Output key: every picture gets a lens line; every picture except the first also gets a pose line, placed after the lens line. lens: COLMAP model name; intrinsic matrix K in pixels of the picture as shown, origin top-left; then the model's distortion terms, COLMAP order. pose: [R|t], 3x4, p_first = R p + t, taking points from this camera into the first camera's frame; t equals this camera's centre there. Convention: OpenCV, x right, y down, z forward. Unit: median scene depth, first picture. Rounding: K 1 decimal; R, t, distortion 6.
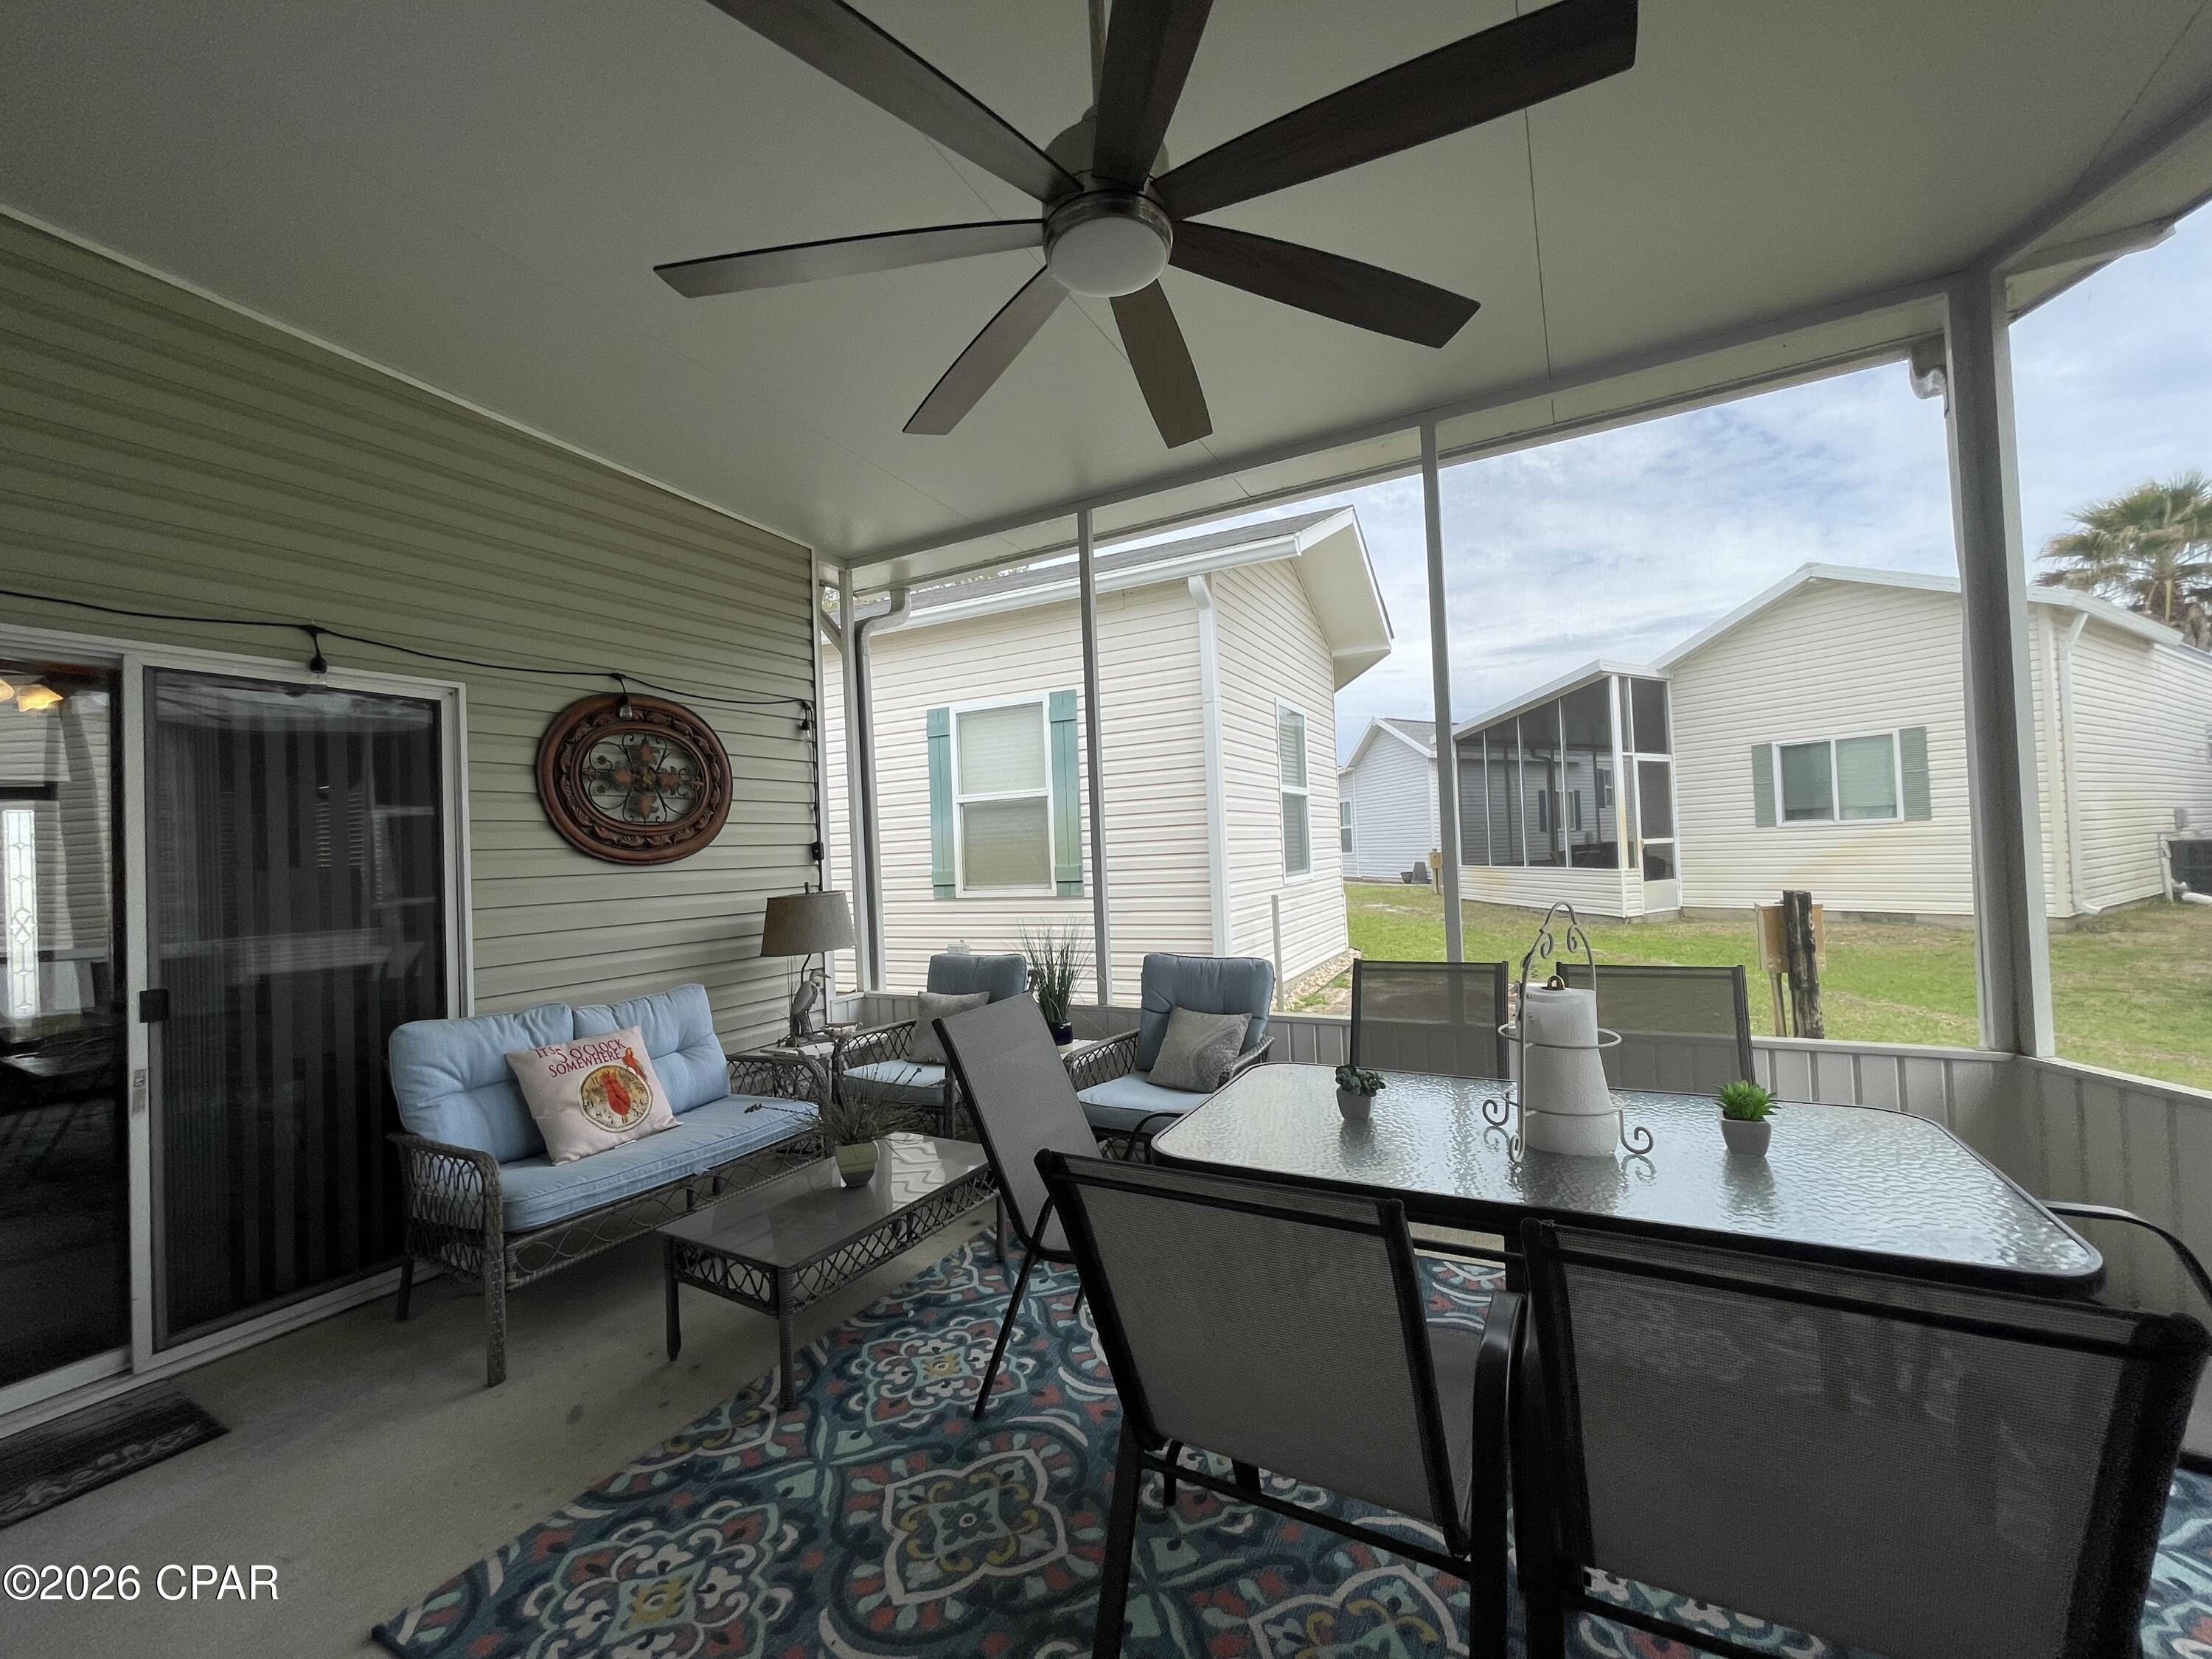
lens RADIAL K [[879.1, 0, 1105.8], [0, 879.1, 832.8], [0, 0, 1]] dist [0.002360, -0.000238]
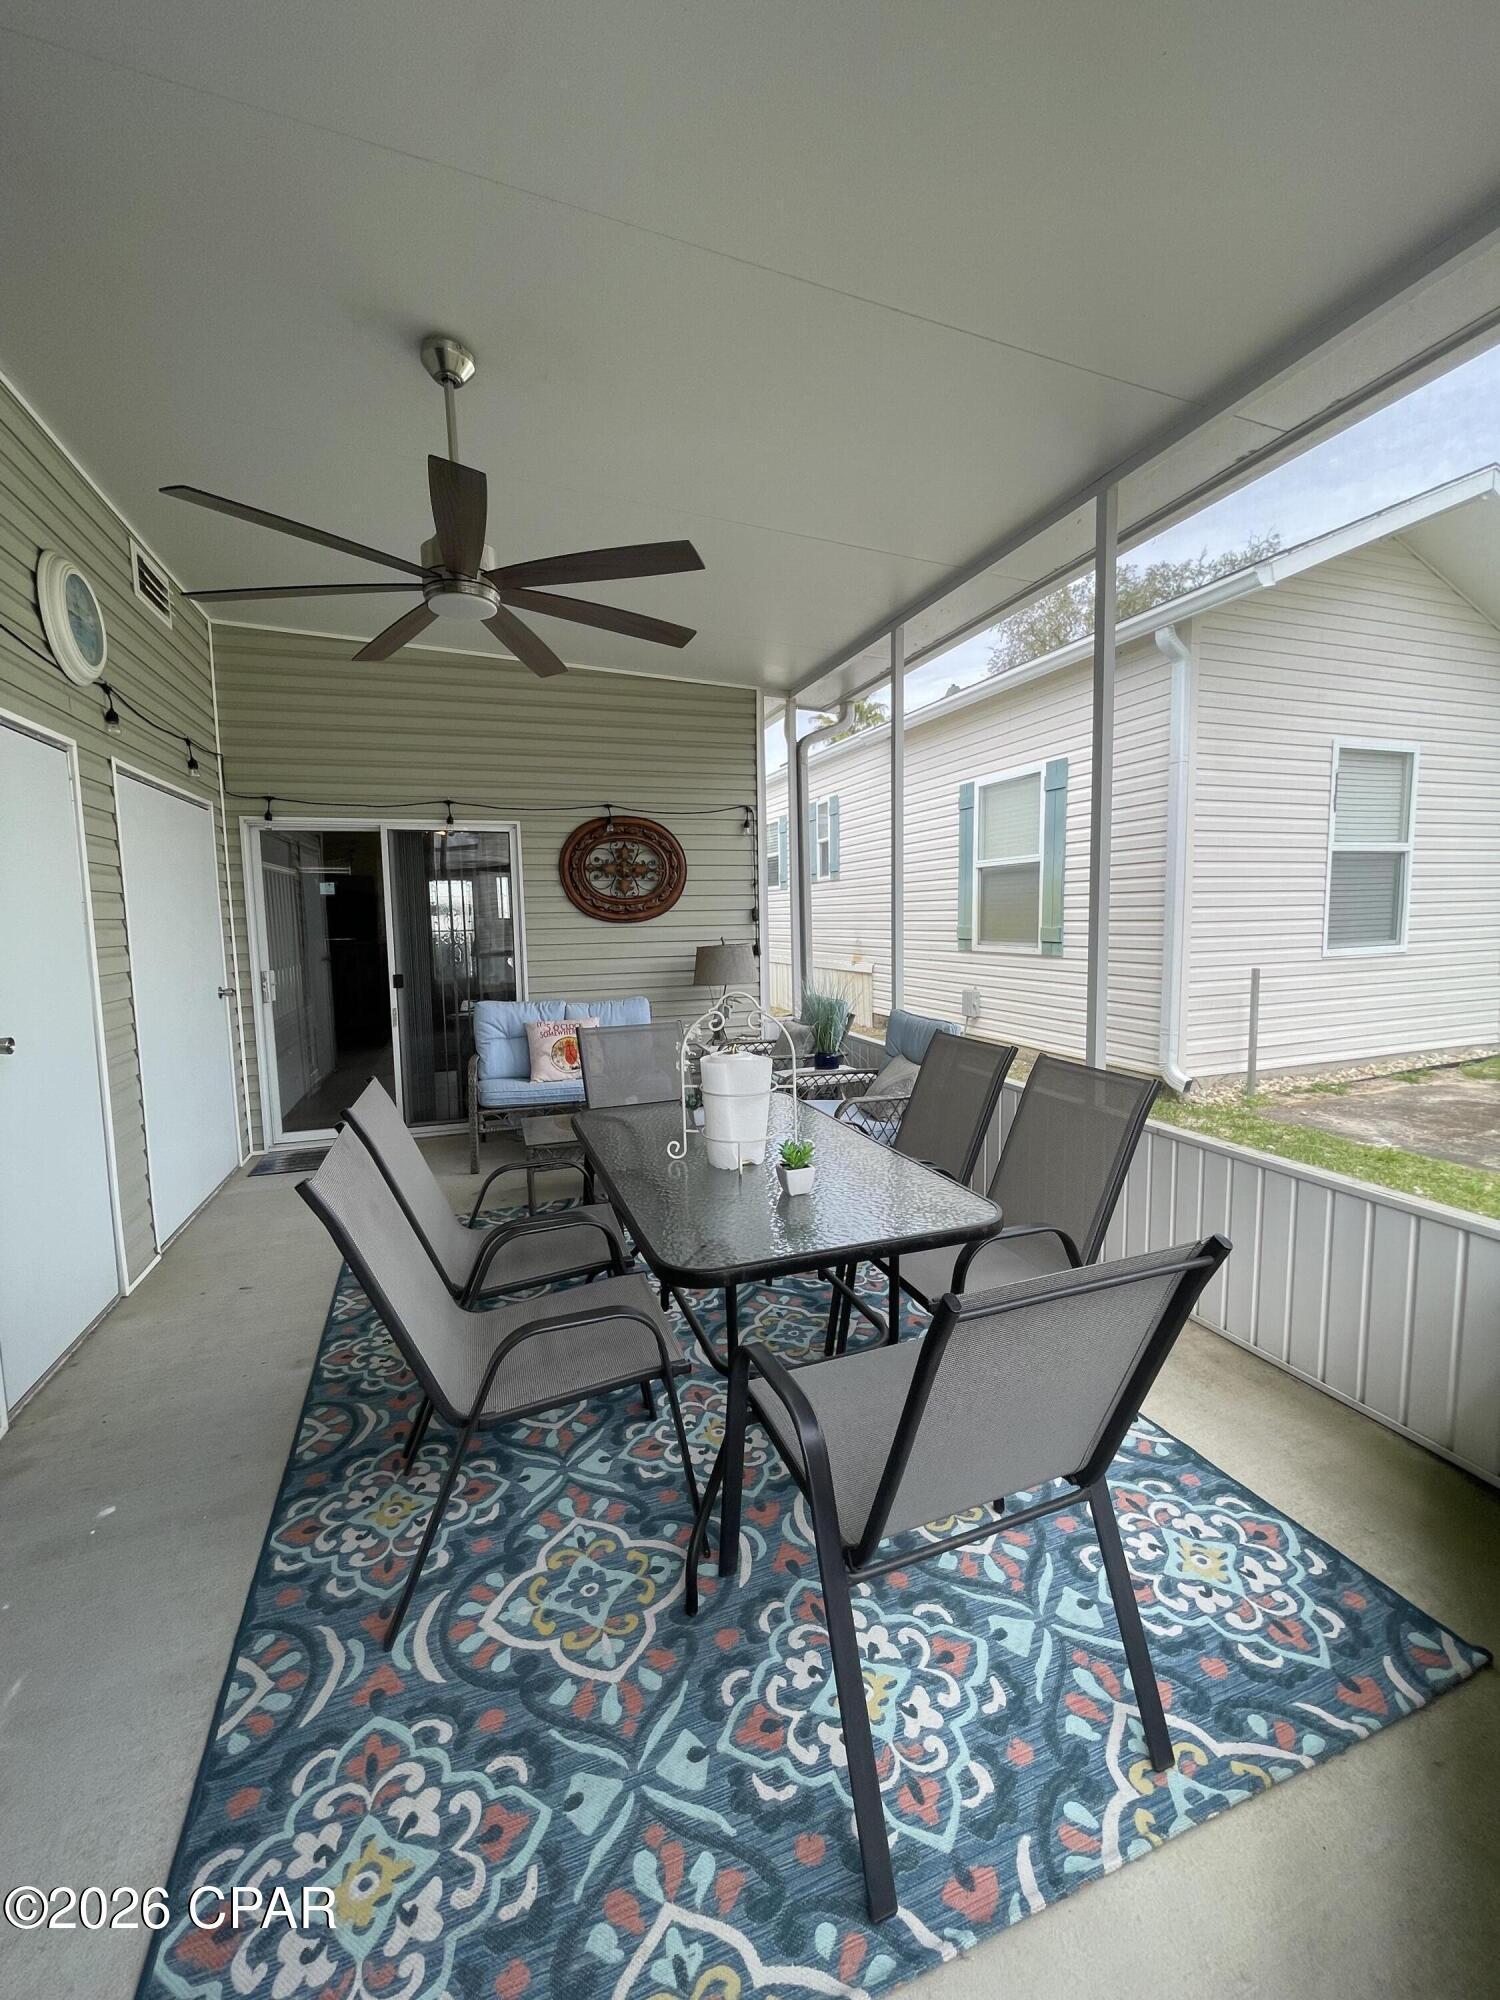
lens RADIAL K [[794.8, 0, 753.5], [0, 794.8, 993.0], [0, 0, 1]] dist [0.002360, -0.000238]
pose [[0.751330, 0.095877, -0.652925, 0.588030], [0.000411, 0.989322, 0.145748, -0.045706], [0.659927, -0.109773, 0.743268, 0.043216]]
